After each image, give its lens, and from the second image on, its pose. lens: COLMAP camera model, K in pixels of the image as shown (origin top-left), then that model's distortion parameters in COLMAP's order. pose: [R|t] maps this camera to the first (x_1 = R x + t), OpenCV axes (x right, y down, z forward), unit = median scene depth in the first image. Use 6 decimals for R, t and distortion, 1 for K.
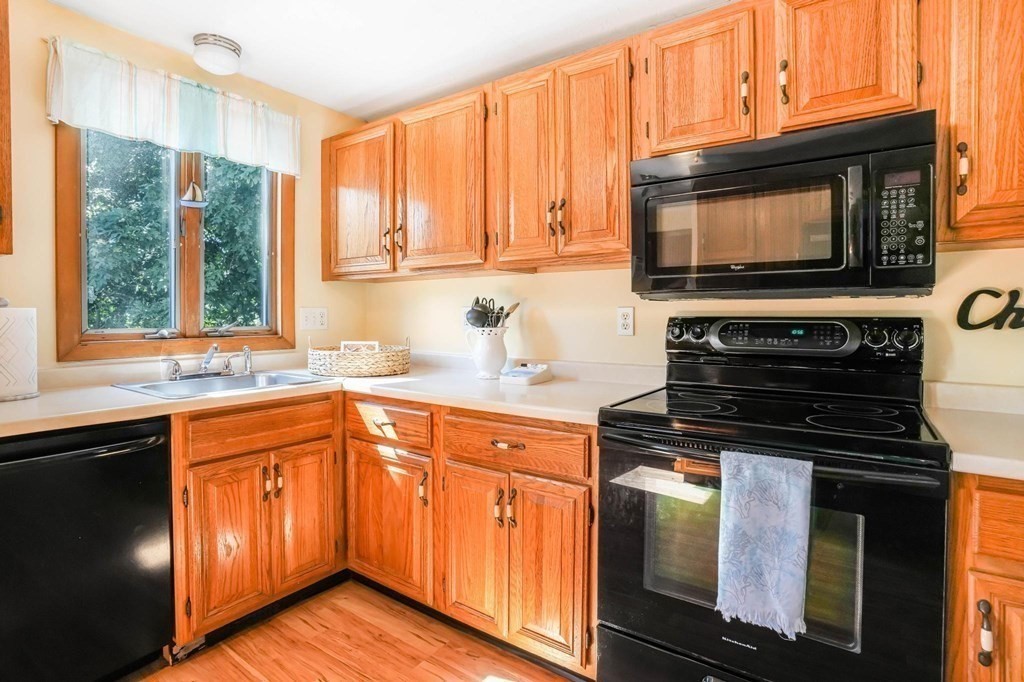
lens RADIAL K [[499.1, 0, 509.0], [0, 499.1, 323.1], [0, 0, 1]] dist [-0.075924, 0.035039]
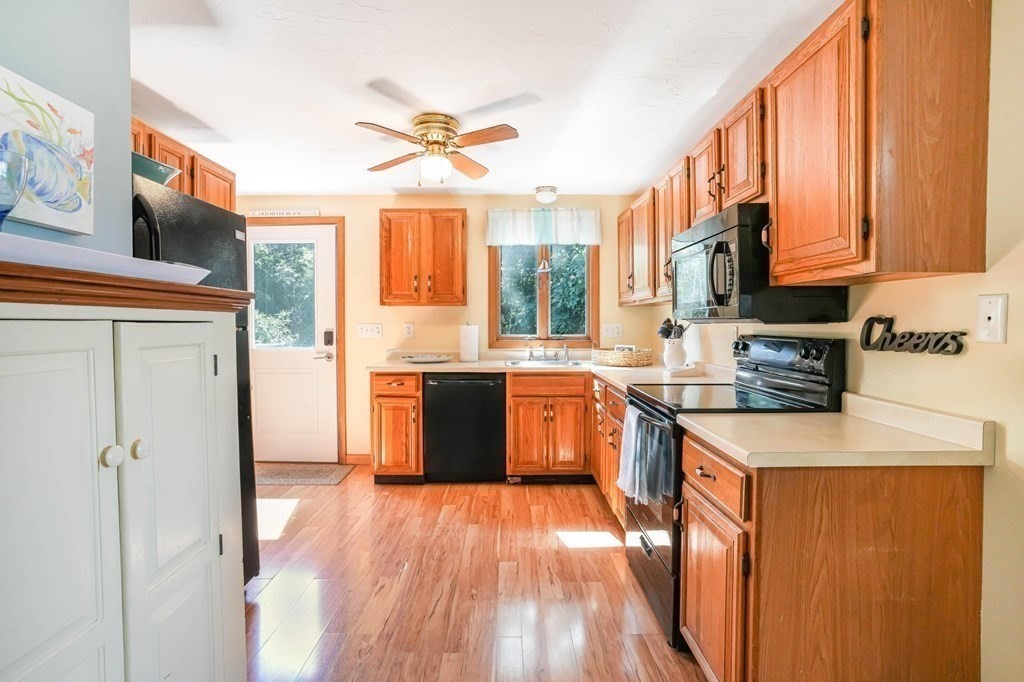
lens RADIAL K [[499.1, 0, 509.0], [0, 499.1, 323.1], [0, 0, 1]] dist [-0.075924, 0.035039]
pose [[0.581516, 0.002987, -0.813529, 1.053767], [-0.012532, 0.999907, -0.005287, -0.027741], [0.813438, 0.013270, 0.581500, -0.314941]]
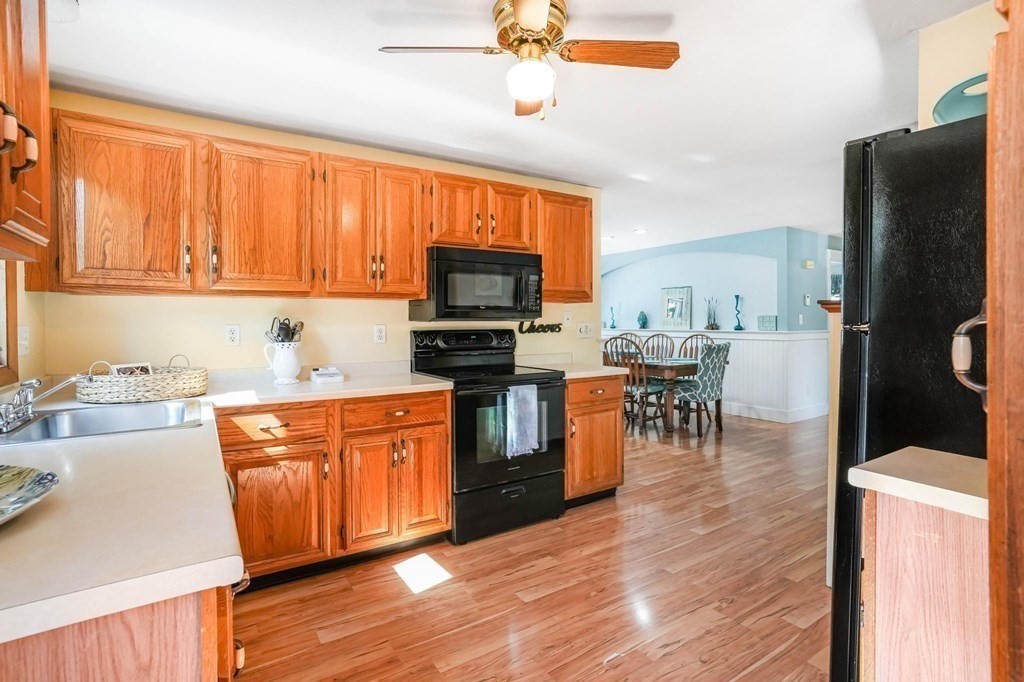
lens RADIAL K [[499.1, 0, 509.0], [0, 499.1, 323.1], [0, 0, 1]] dist [-0.075924, 0.035039]
pose [[0.378217, -0.003176, 0.925712, -1.141437], [0.021822, 0.999747, -0.005486, -0.022660], [-0.925460, 0.022276, 0.378190, 0.052948]]
